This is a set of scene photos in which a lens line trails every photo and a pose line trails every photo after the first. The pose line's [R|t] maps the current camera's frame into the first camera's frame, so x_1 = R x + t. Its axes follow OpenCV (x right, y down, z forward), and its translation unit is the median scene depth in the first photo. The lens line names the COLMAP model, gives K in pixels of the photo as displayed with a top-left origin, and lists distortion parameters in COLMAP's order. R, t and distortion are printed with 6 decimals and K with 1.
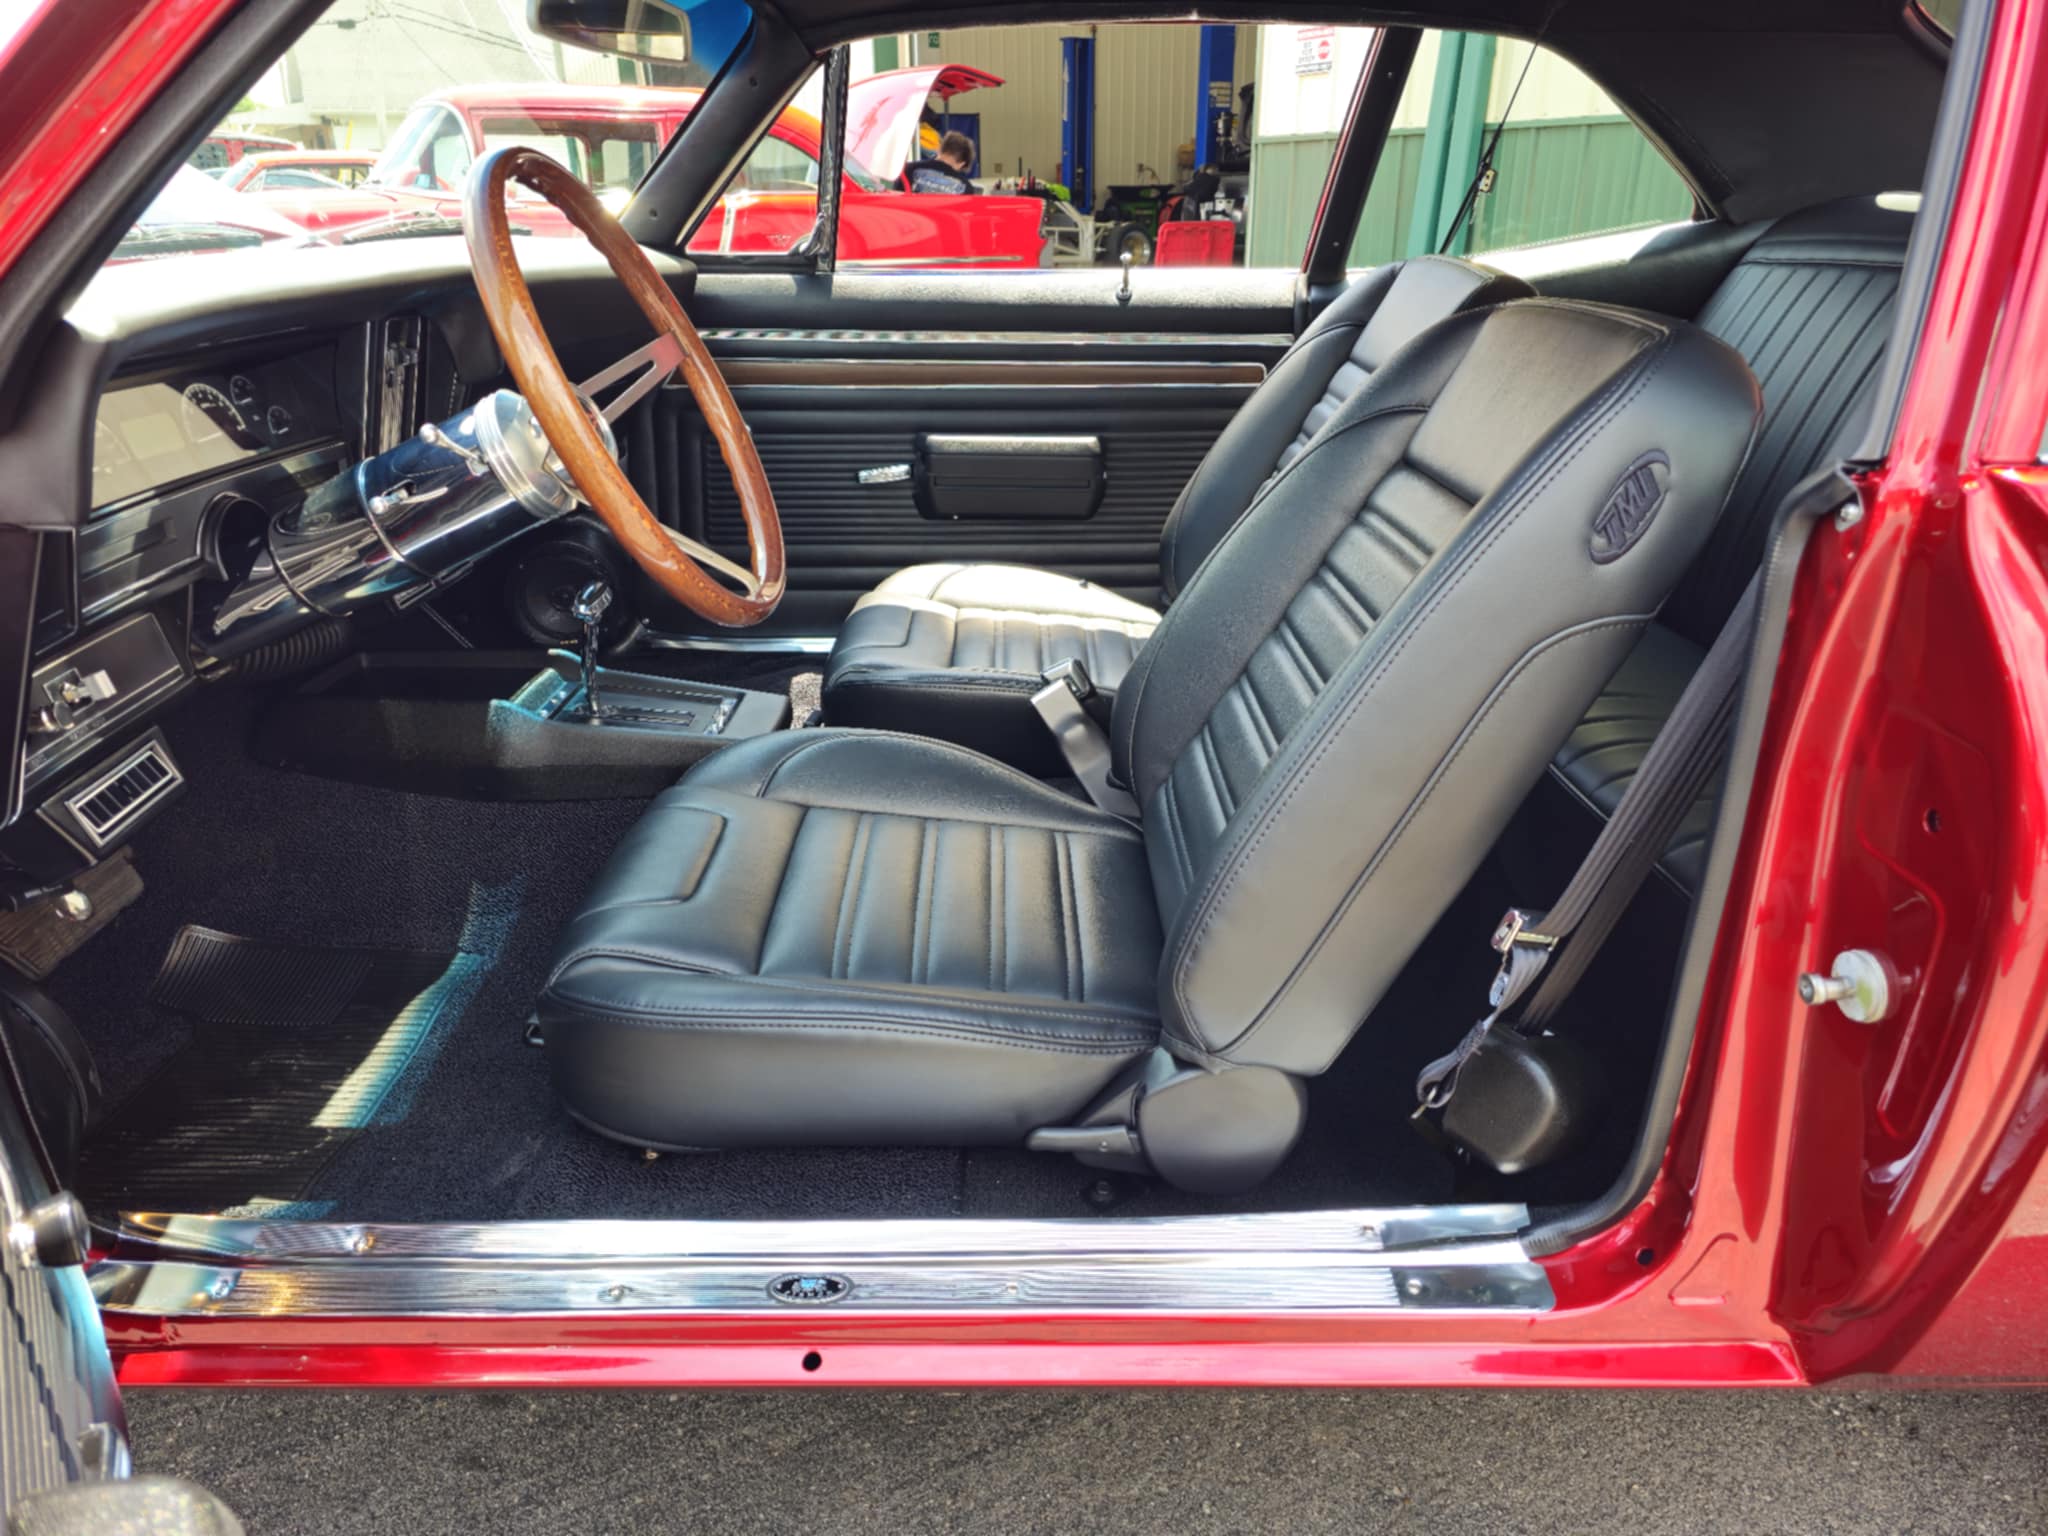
lens RADIAL K [[1405.2, 0, 1024.0], [0, 1405.2, 768.0], [0, 0, 1]] dist [0.041391, -0.038515]
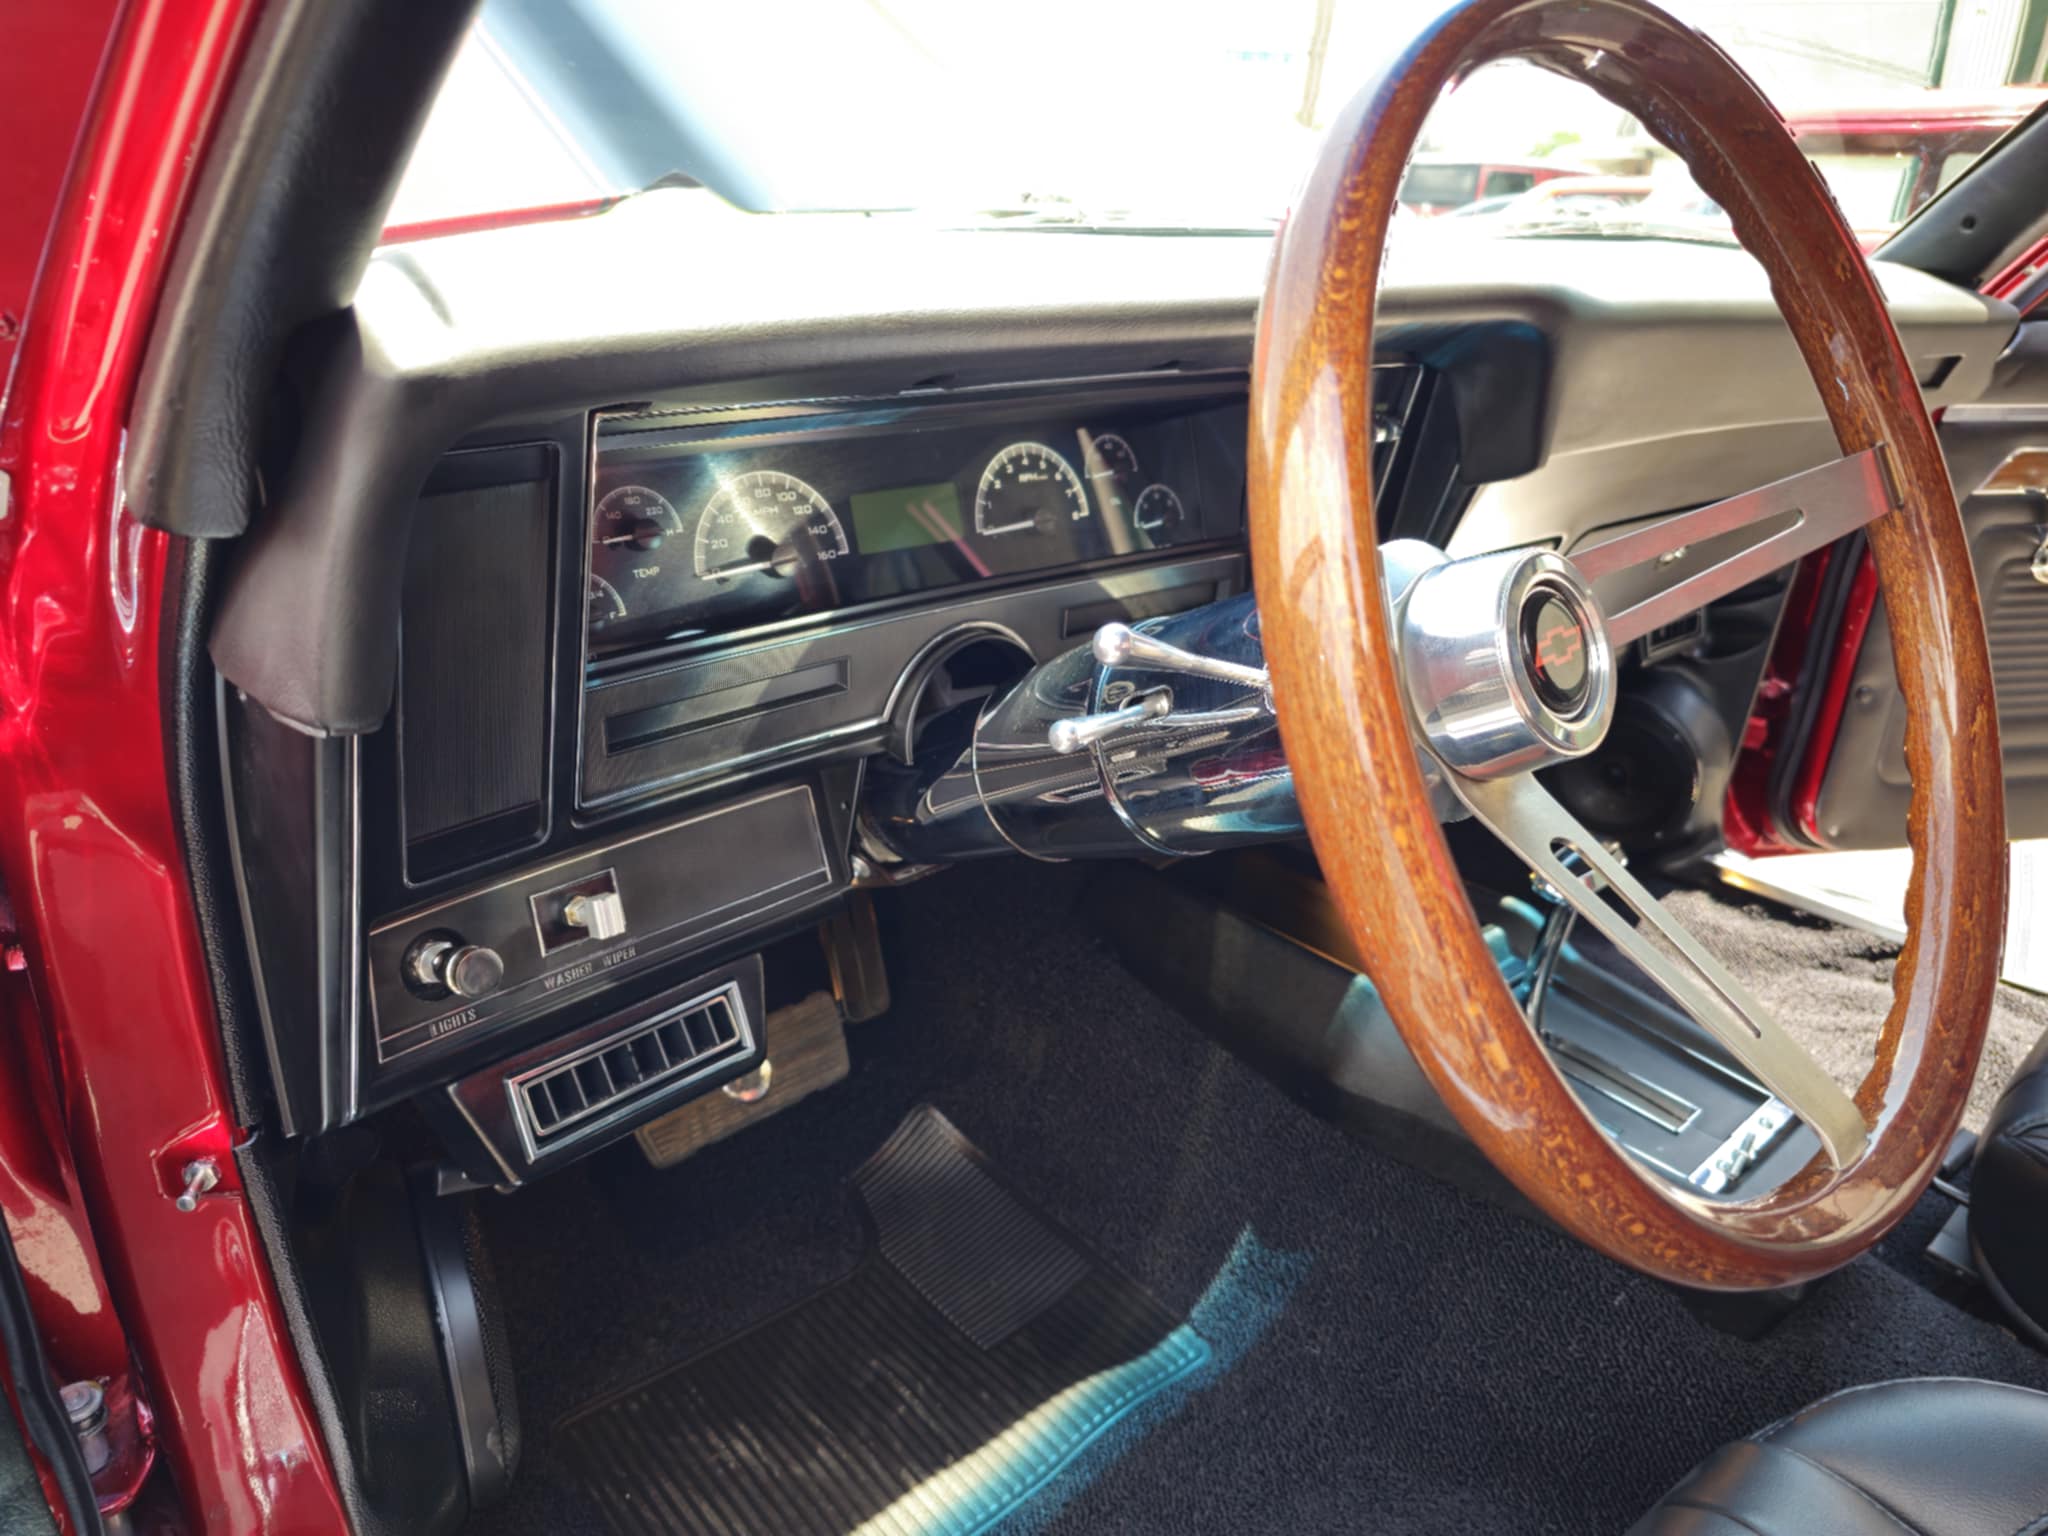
lens RADIAL K [[1351.8, 0, 1024.0], [0, 1351.8, 768.0], [0, 0, 1]] dist [0.028747, 0.000440]
pose [[0.676312, 0.287712, -0.678103, -0.131564], [-0.297667, 0.948802, 0.105687, -0.209088], [0.673793, 0.130372, 0.727328, 0.611686]]
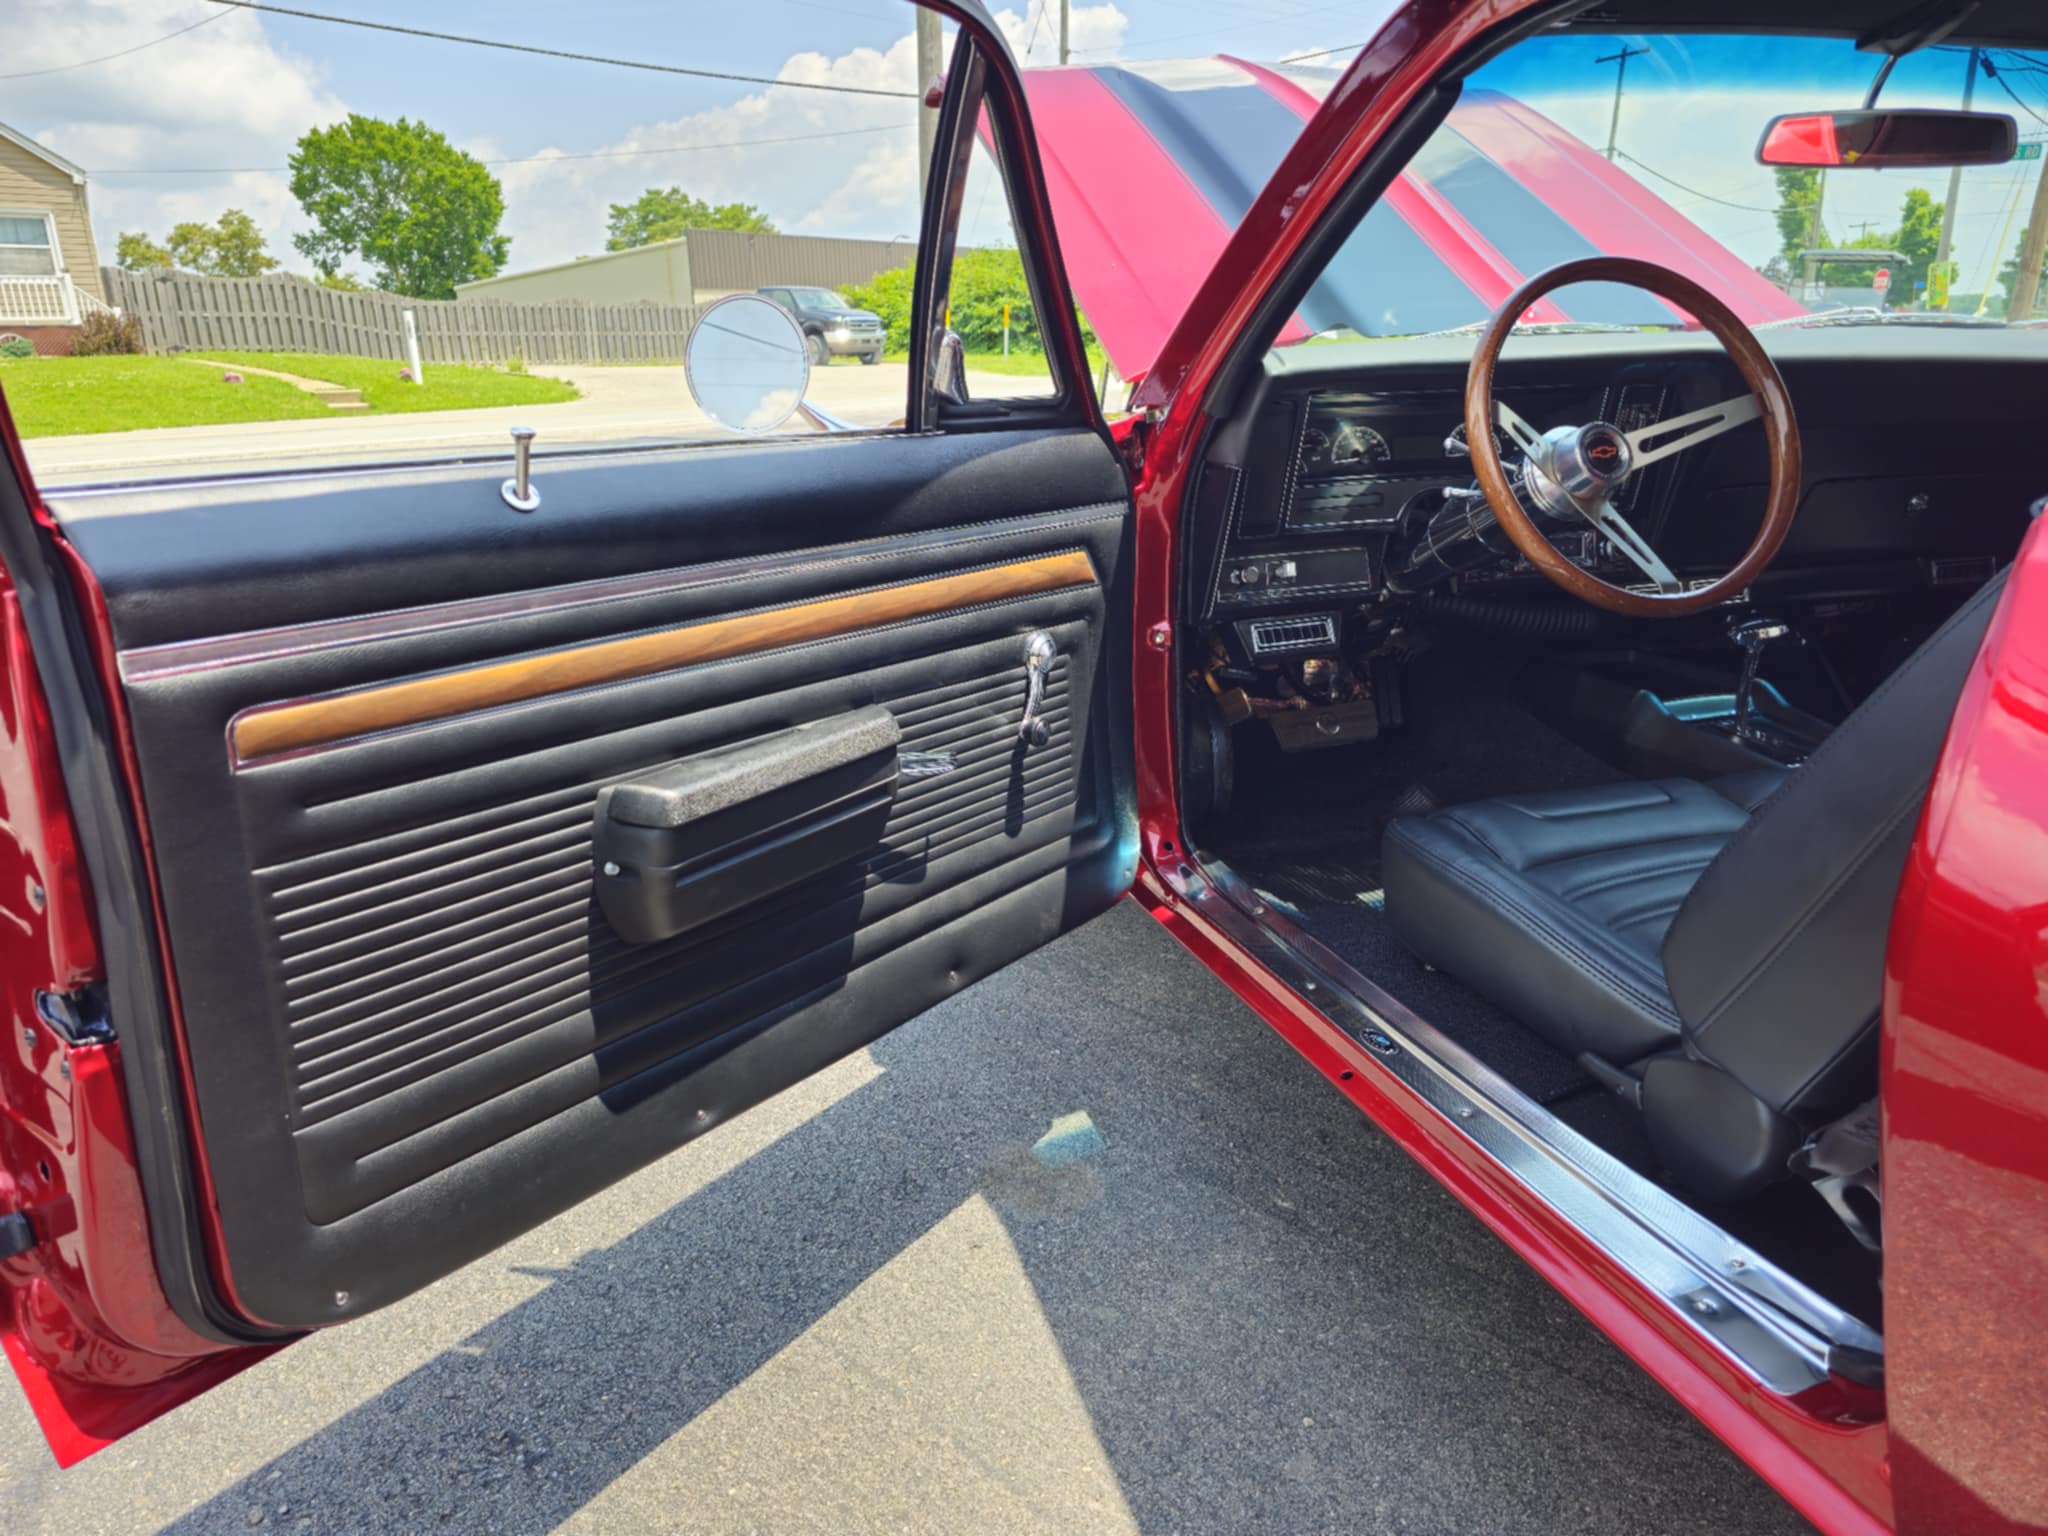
lens RADIAL K [[1405.2, 0, 1024.0], [0, 1405.2, 768.0], [0, 0, 1]] dist [0.041391, -0.038515]
pose [[0.305114, 0.257917, -0.916725, 0.857359], [-0.340048, 0.928673, 0.148100, 0.023868], [0.889535, 0.266543, 0.371055, 0.085617]]
